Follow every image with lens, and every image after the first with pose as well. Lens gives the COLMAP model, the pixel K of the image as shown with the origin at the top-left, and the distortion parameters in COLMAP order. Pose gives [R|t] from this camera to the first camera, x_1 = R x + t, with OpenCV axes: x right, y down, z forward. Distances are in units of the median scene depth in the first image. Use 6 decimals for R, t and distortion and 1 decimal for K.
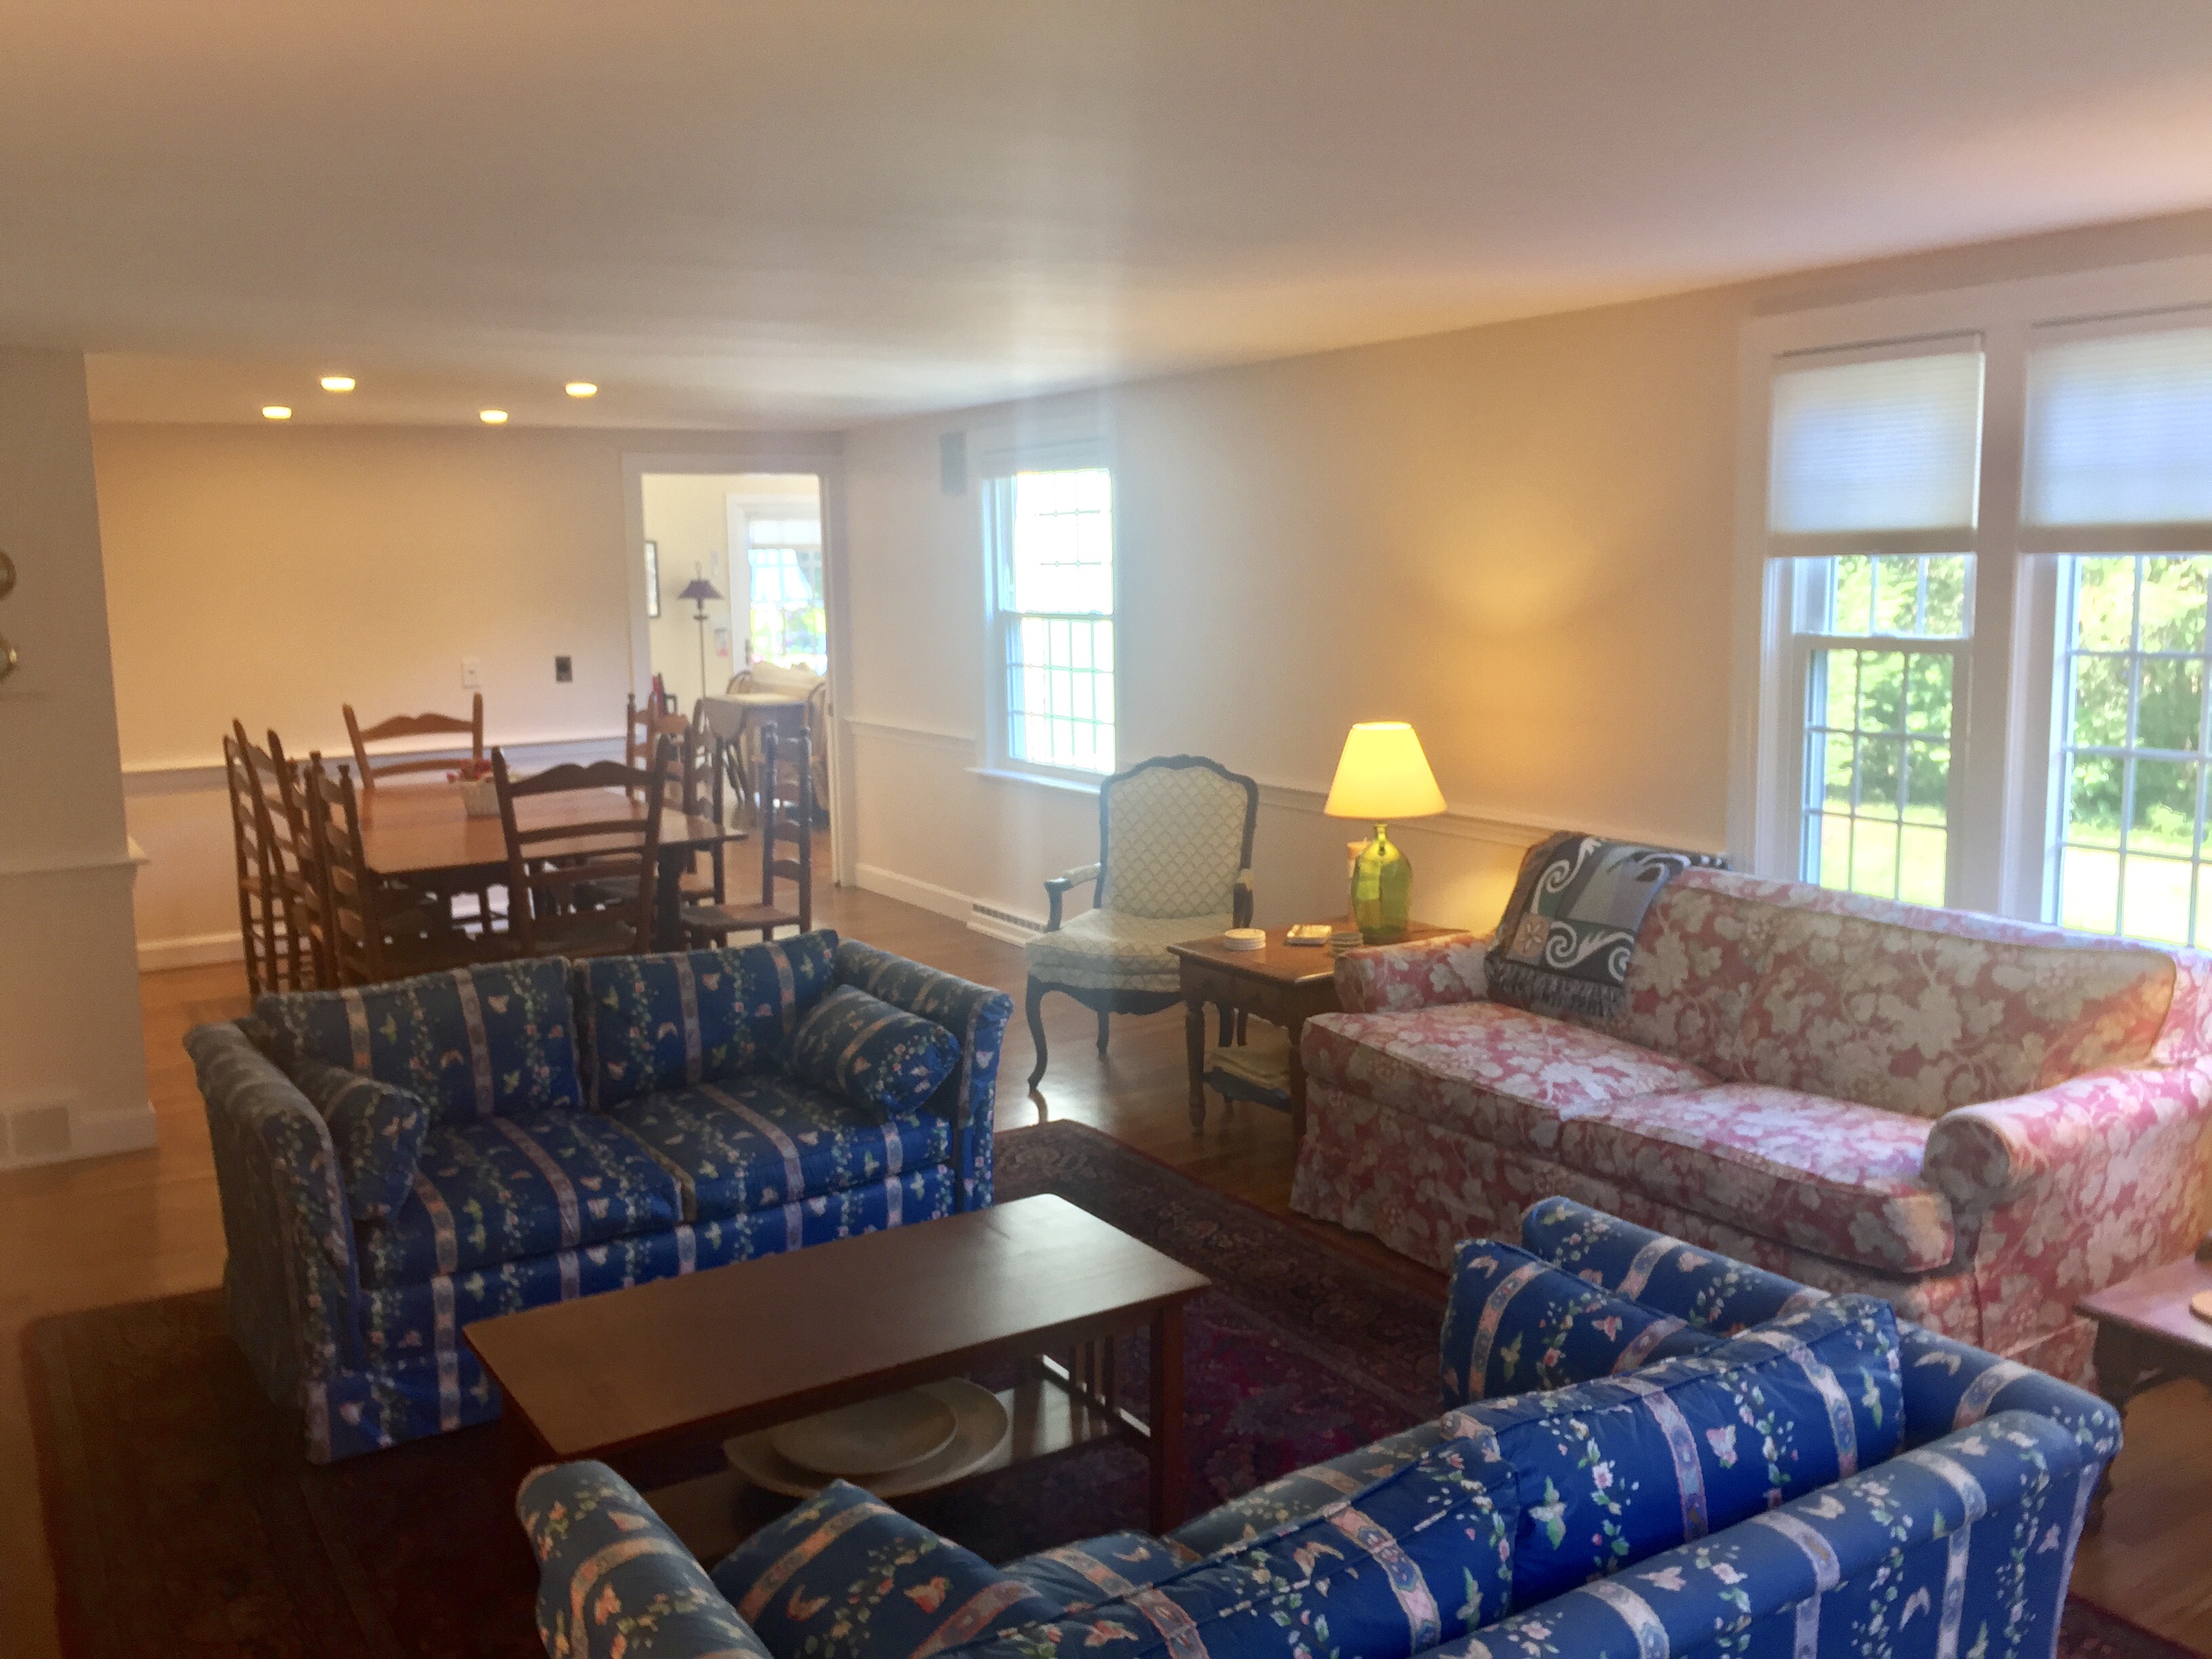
lens RADIAL K [[1909.0, 0, 1131.2], [0, 1909.0, 789.3], [0, 0, 1]] dist [0.079705, -0.108517]
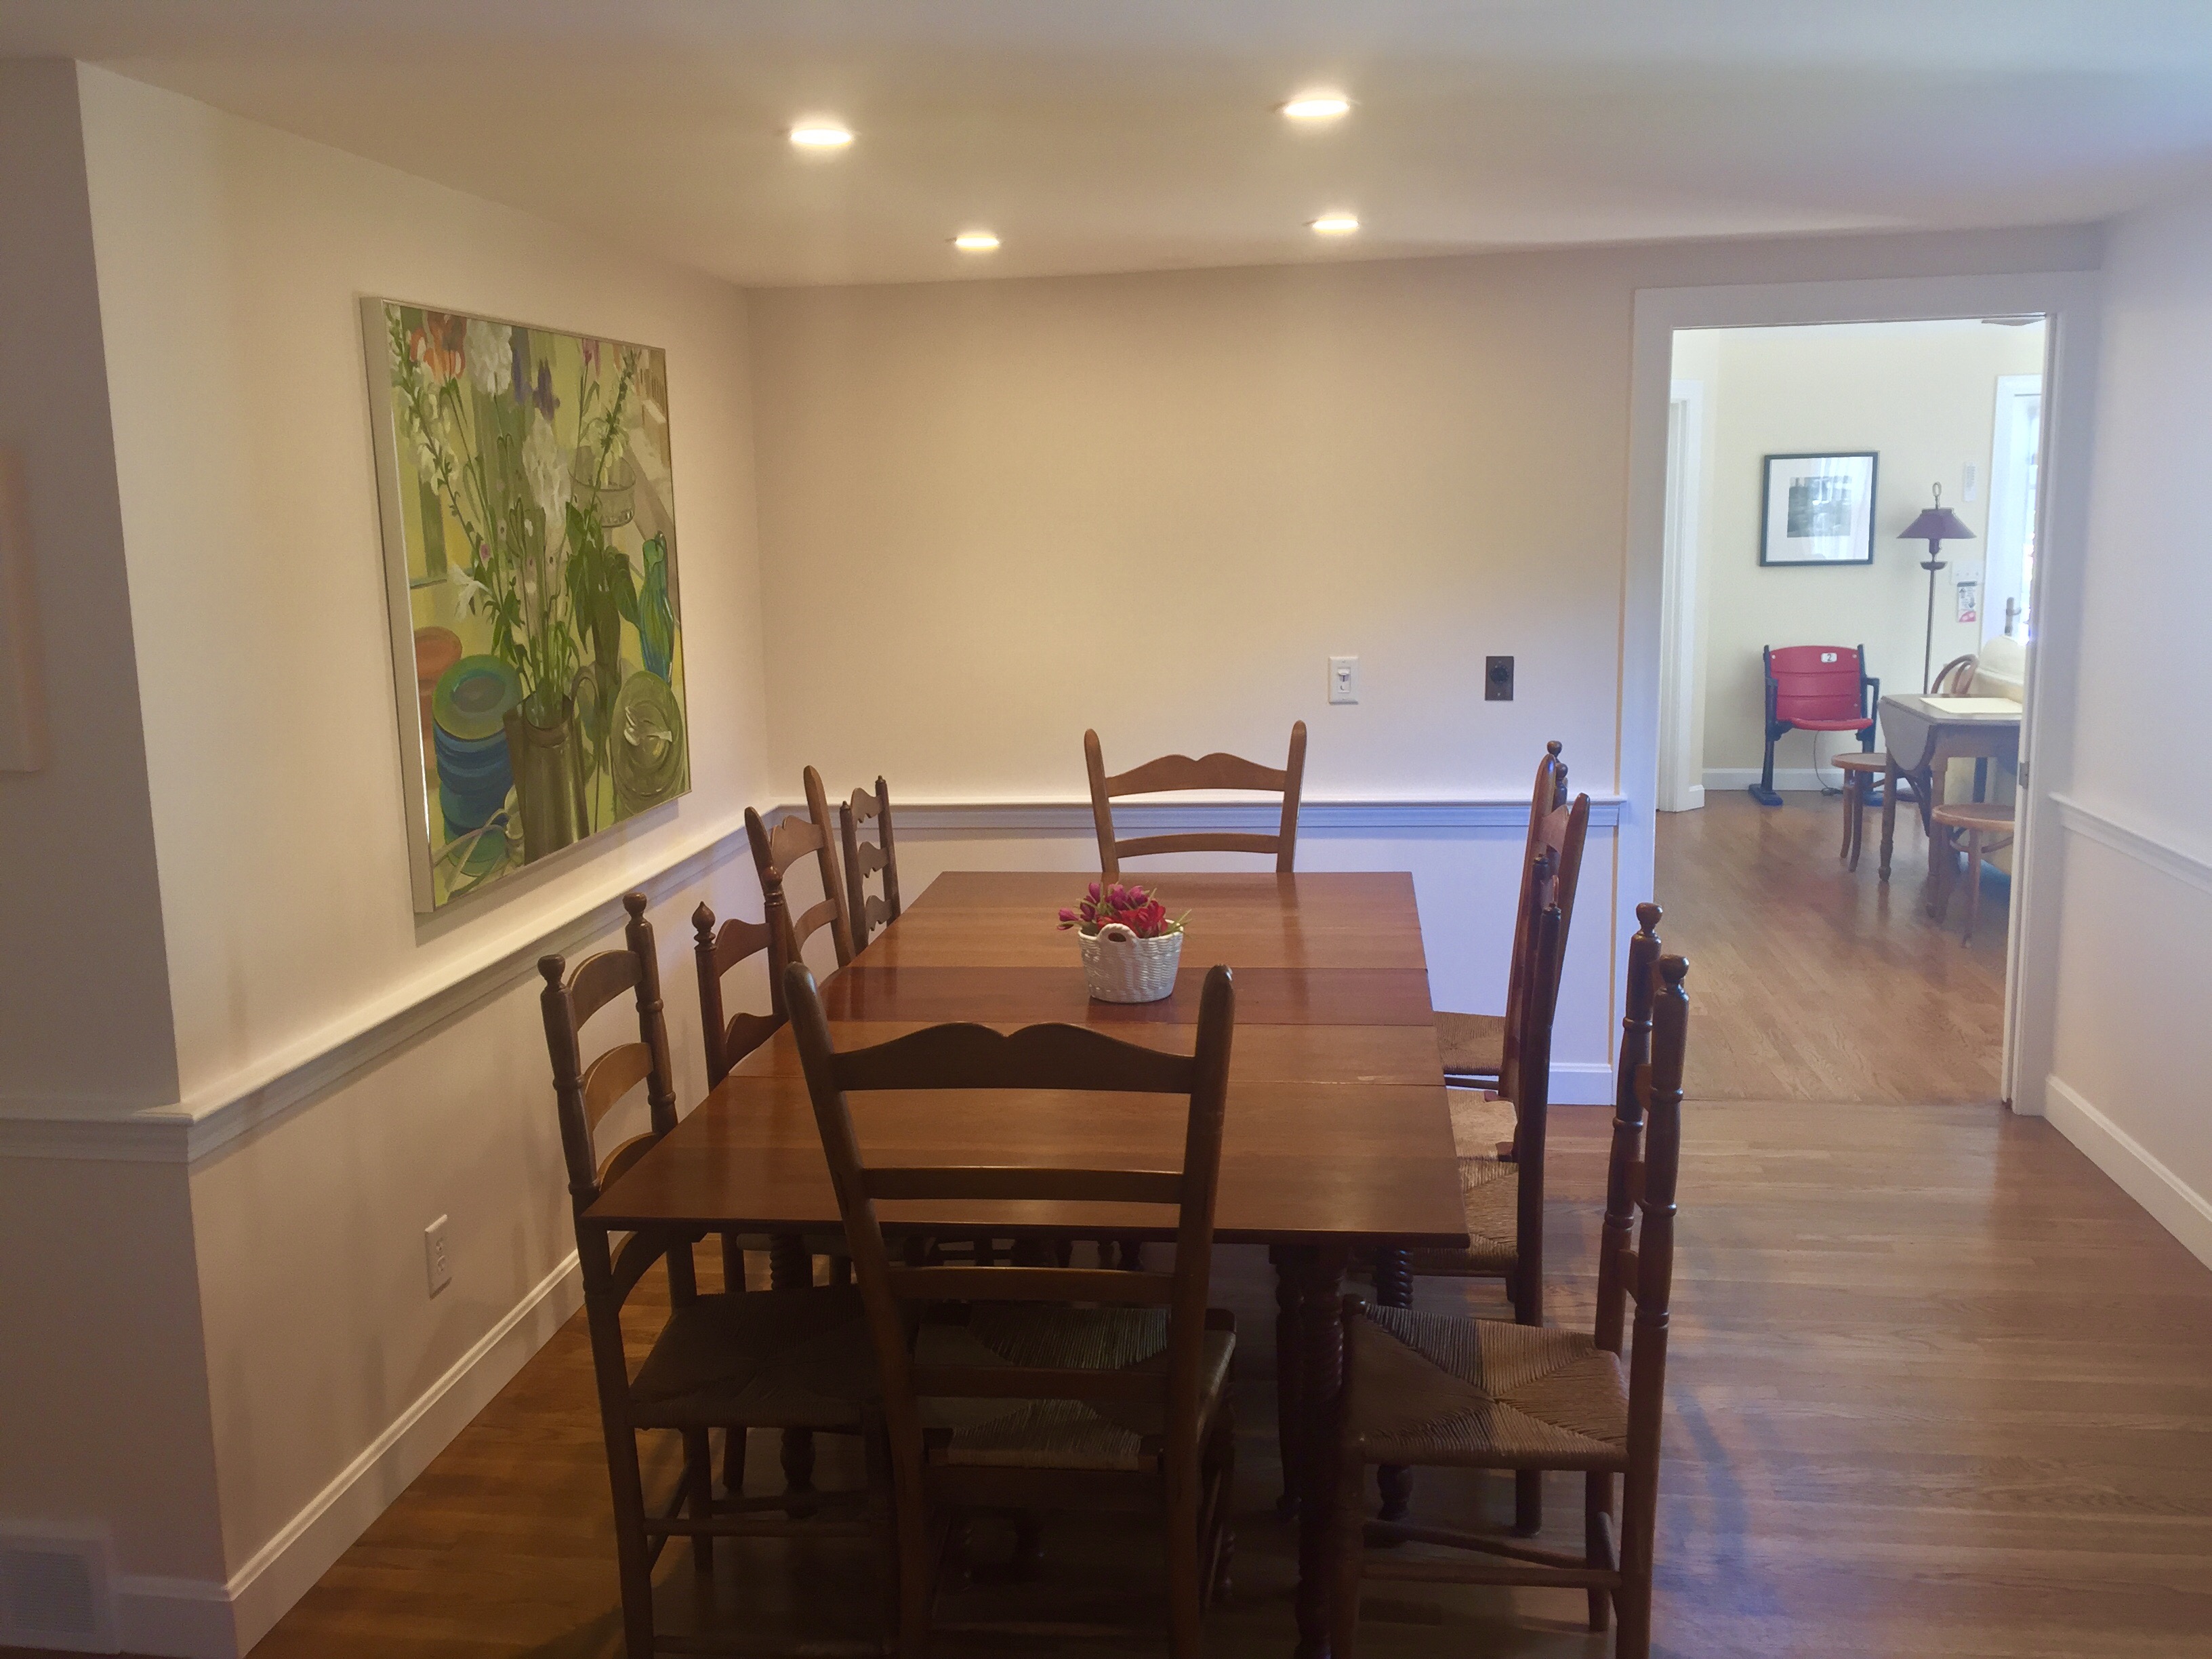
lens RADIAL K [[1909.0, 0, 1098.0], [0, 1909.0, 791.2], [0, 0, 1]] dist [0.079705, -0.108517]
pose [[0.767086, 0.097123, -0.634150, -0.040333], [-0.070340, 0.995247, 0.067341, -0.123358], [0.637676, -0.007050, 0.770272, 0.999185]]
